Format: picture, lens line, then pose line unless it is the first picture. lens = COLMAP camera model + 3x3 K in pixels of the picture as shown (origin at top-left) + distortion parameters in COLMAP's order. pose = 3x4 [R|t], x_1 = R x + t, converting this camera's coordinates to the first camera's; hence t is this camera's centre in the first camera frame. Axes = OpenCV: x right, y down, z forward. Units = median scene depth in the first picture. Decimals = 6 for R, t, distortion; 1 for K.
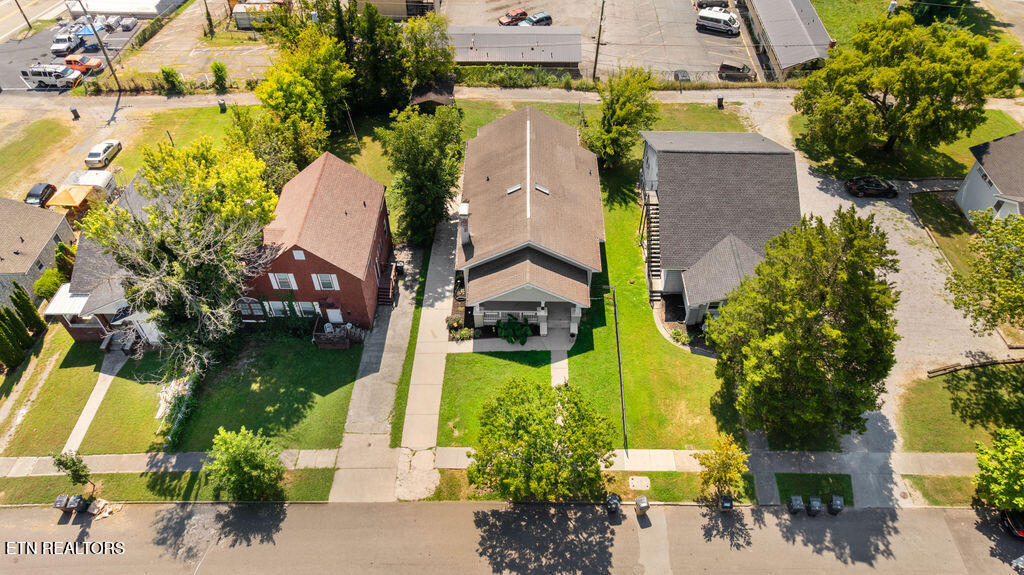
lens RADIAL K [[712.9, 0, 514.6], [0, 712.9, 292.7], [0, 0, 1]] dist [-0.028942, -0.001123]
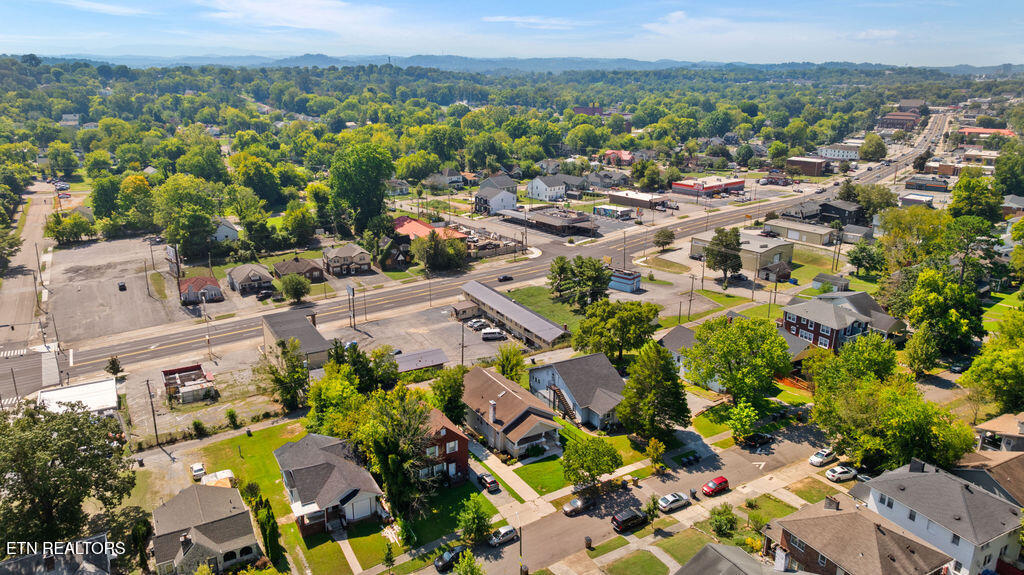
lens RADIAL K [[712.9, 0, 509.7], [0, 712.9, 286.7], [0, 0, 1]] dist [-0.028942, -0.001123]
pose [[0.857331, -0.149598, 0.492549, -0.832350], [0.376444, 0.834829, -0.401684, 0.375963], [-0.351103, 0.529793, 0.772040, -0.665715]]
